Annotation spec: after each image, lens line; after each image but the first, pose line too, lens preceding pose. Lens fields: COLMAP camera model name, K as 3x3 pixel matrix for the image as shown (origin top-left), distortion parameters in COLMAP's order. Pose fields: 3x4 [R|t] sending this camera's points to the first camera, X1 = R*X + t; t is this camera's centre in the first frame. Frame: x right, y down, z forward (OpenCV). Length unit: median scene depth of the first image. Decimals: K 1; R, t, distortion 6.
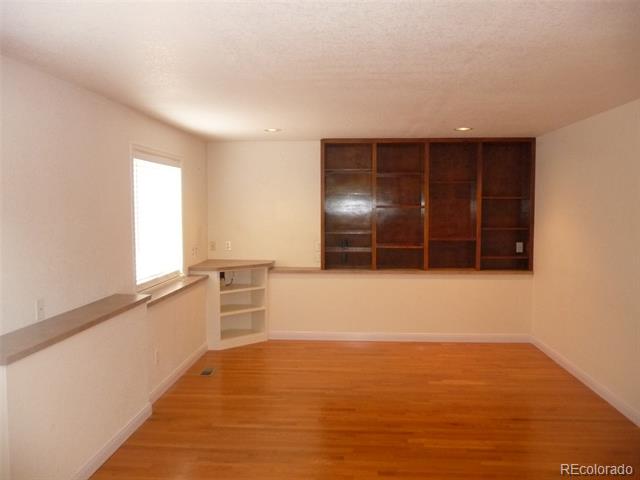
lens RADIAL K [[535.8, 0, 320.0], [0, 535.8, 240.0], [0, 0, 1]] dist [-0.040596, 0.012625]
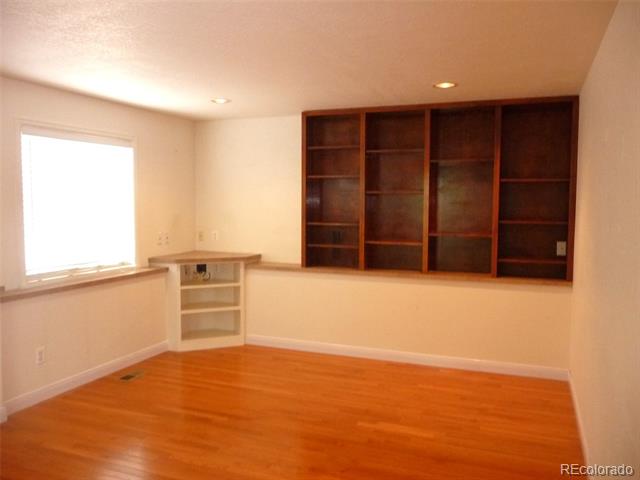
lens RADIAL K [[532.7, 0, 320.0], [0, 532.7, 240.0], [0, 0, 1]] dist [-0.010461, -0.001342]
pose [[0.950805, 0.027741, -0.308547, 0.295093], [-0.024574, 0.999598, 0.014145, 0.000155], [0.308815, -0.005867, 0.951104, 0.214533]]
